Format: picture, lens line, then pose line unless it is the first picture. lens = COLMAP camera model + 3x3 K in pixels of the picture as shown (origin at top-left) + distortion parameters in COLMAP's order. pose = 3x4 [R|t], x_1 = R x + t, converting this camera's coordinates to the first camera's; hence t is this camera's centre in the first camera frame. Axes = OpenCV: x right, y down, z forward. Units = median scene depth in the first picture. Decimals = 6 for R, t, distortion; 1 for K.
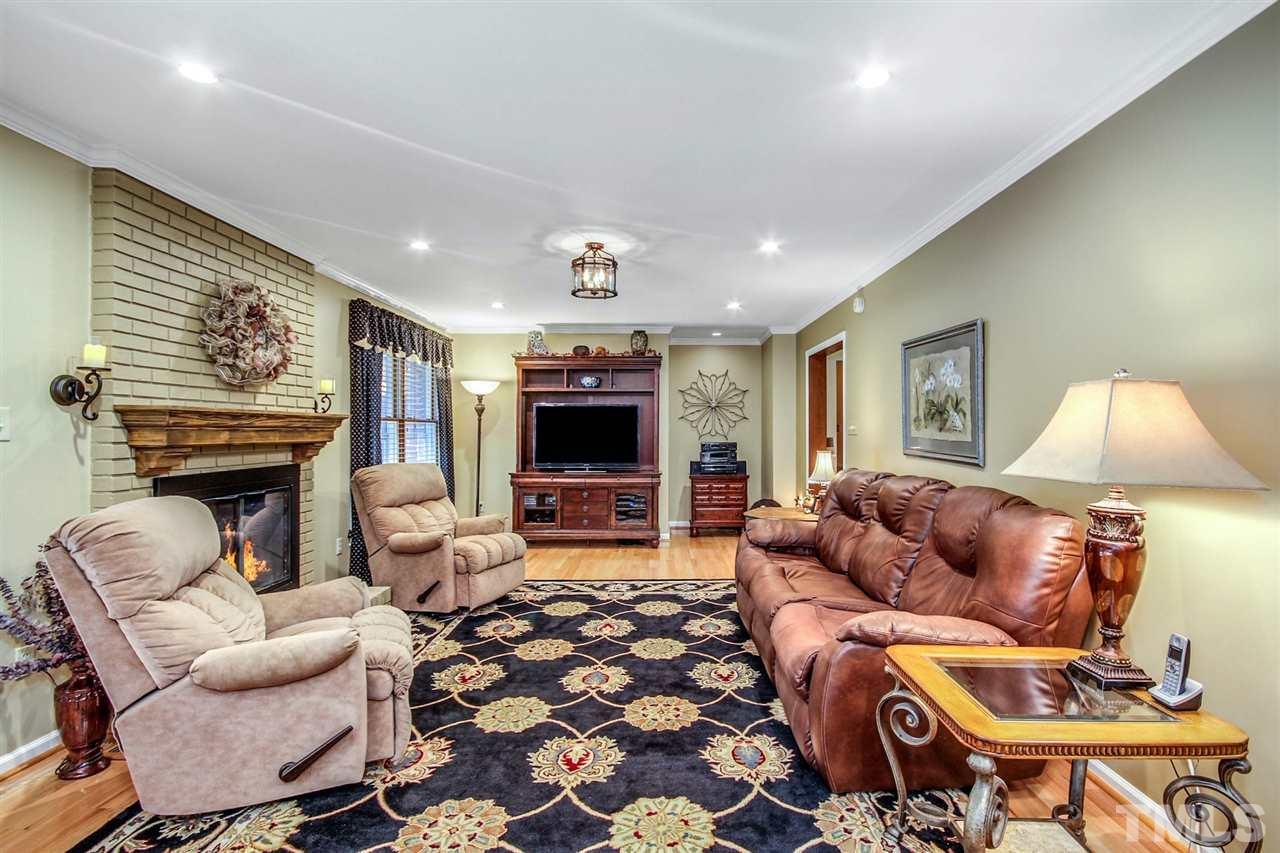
lens RADIAL K [[610.4, 0, 640.0], [0, 610.4, 426.5], [0, 0, 1]] dist [0.000036, -0.023835]
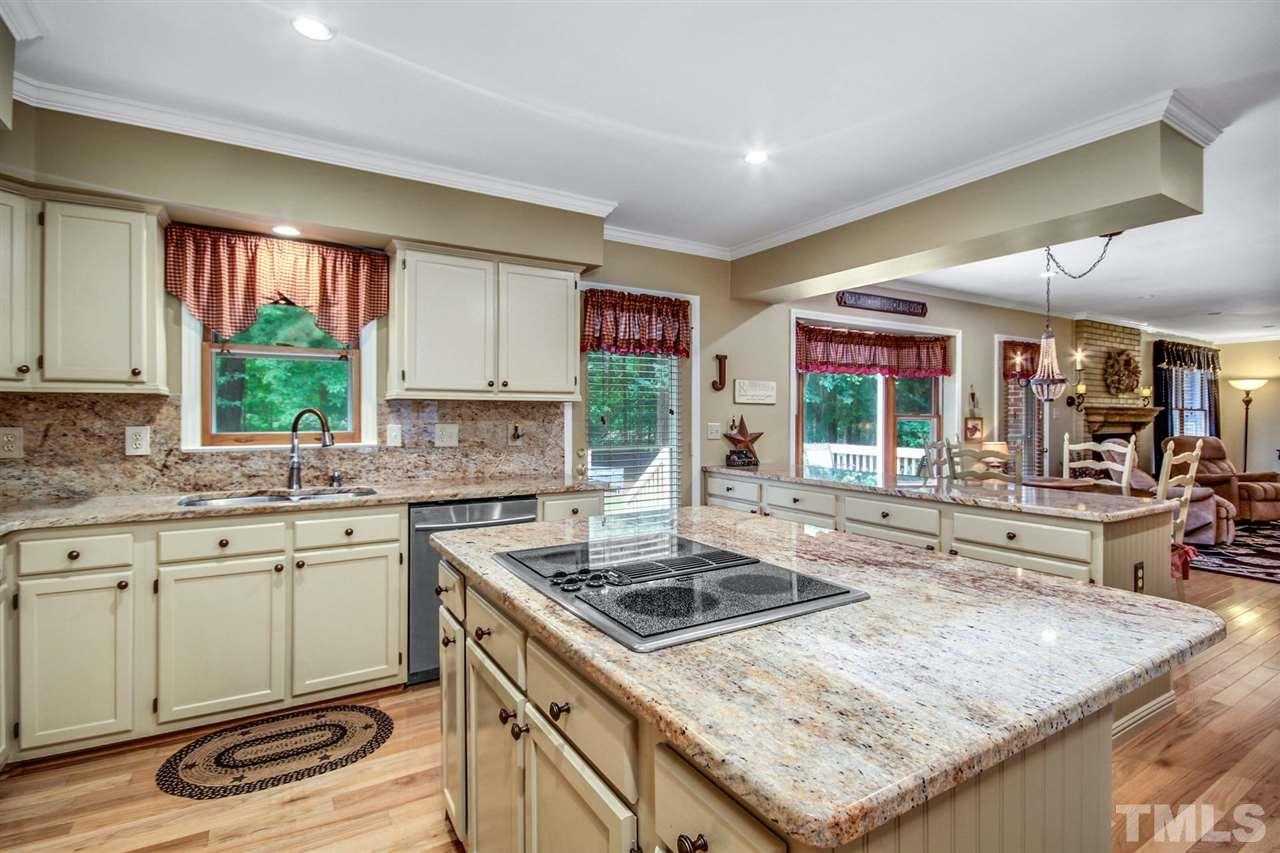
lens RADIAL K [[621.6, 0, 638.5], [0, 621.6, 423.8], [0, 0, 1]] dist [0.003174, -0.012151]
pose [[0.544759, 0.002796, -0.838588, 0.230686], [0.006807, 0.999947, 0.007756, 0.004895], [0.838565, -0.009933, 0.544711, -1.363118]]
